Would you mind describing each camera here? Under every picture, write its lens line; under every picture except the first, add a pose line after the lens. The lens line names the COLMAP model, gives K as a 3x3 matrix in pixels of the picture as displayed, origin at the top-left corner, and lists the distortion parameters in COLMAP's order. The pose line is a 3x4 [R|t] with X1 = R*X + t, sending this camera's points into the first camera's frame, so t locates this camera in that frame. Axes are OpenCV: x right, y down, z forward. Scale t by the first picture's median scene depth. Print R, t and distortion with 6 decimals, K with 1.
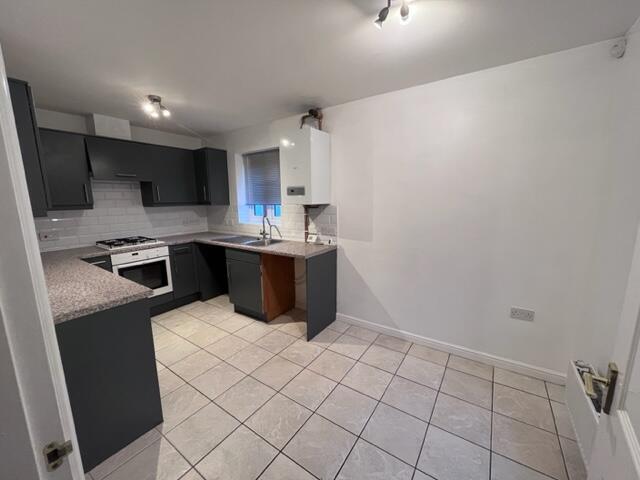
lens RADIAL K [[258.2, 0, 319.0], [0, 258.2, 240.8], [0, 0, 1]] dist [-0.002144, -0.000391]
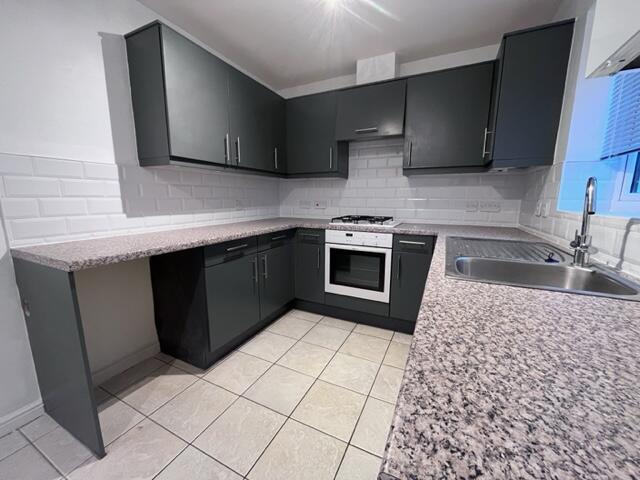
lens RADIAL K [[258.2, 0, 319.0], [0, 258.2, 240.8], [0, 0, 1]] dist [-0.002144, -0.000391]
pose [[0.140650, 0.176166, -0.974260, 0.018120], [-0.169225, 0.973839, 0.151660, -0.030631], [0.975490, 0.143538, 0.166782, 0.760379]]
